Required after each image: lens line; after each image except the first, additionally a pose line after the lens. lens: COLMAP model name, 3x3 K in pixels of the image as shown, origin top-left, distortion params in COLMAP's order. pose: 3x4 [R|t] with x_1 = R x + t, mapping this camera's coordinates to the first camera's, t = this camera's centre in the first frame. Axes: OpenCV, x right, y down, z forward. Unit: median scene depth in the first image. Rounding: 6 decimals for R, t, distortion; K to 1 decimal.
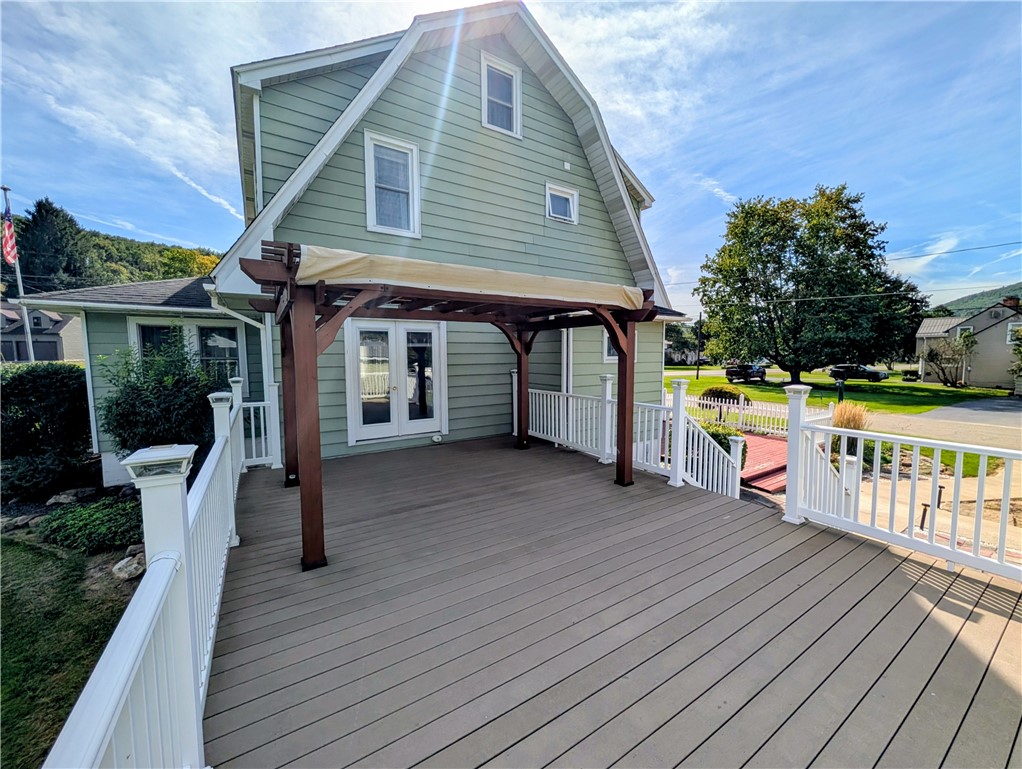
lens RADIAL K [[395.9, 0, 513.0], [0, 395.9, 382.6], [0, 0, 1]] dist [0.000144, -0.000354]
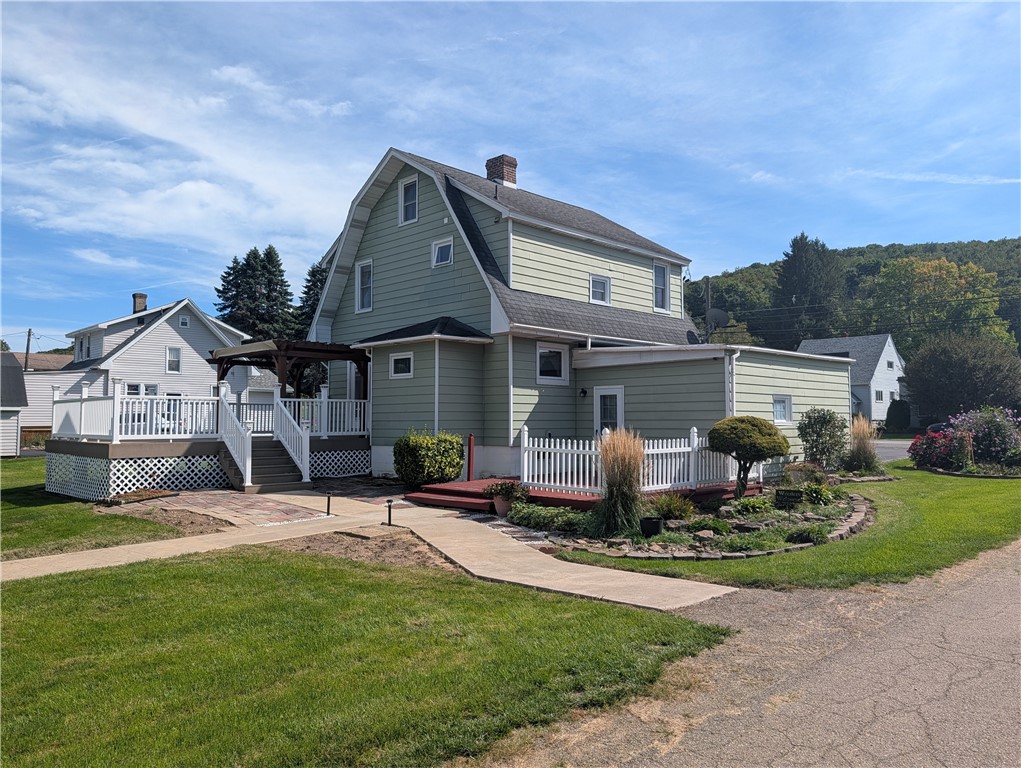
lens RADIAL K [[721.9, 0, 513.6], [0, 721.9, 387.0], [0, 0, 1]] dist [0.003196, -0.005951]
pose [[0.237703, -0.042939, -0.970388, 2.312635], [-0.069794, 0.995685, -0.061155, 0.075746], [0.968827, 0.082264, 0.233680, 0.741203]]
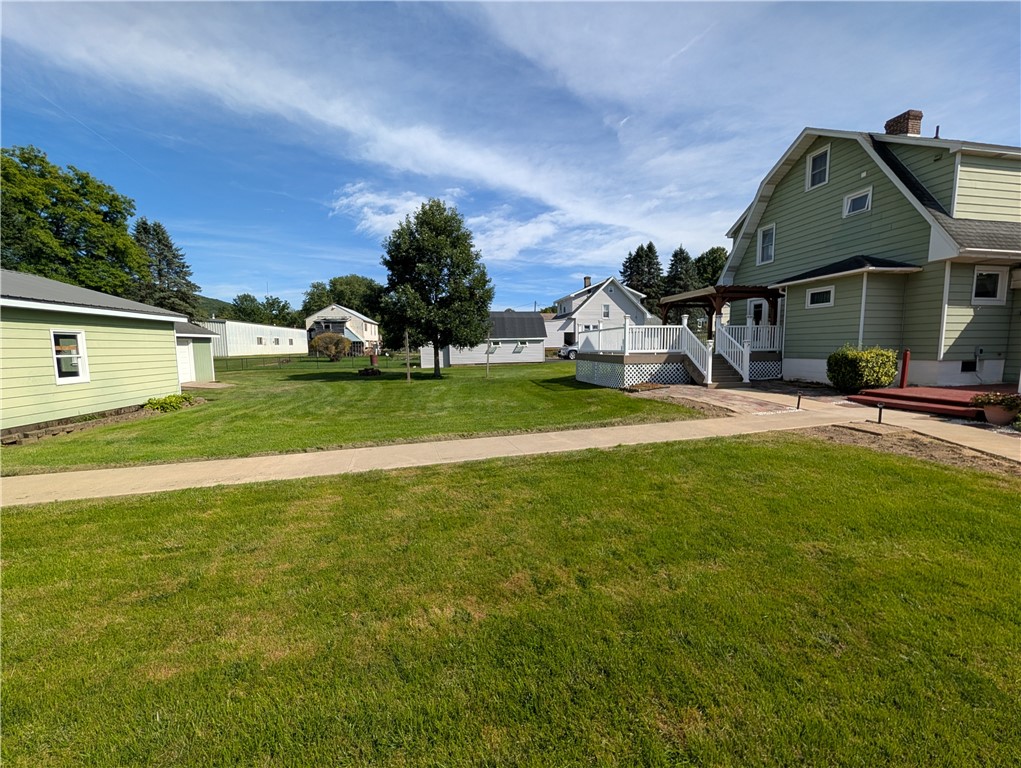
lens RADIAL K [[395.5, 0, 510.4], [0, 395.5, 381.0], [0, 0, 1]] dist [0.000144, -0.000354]
pose [[-0.382886, 0.086217, -0.919763, 2.067420], [-0.057241, 0.991508, 0.116771, 0.114030], [0.922020, 0.097358, -0.374700, 0.427366]]
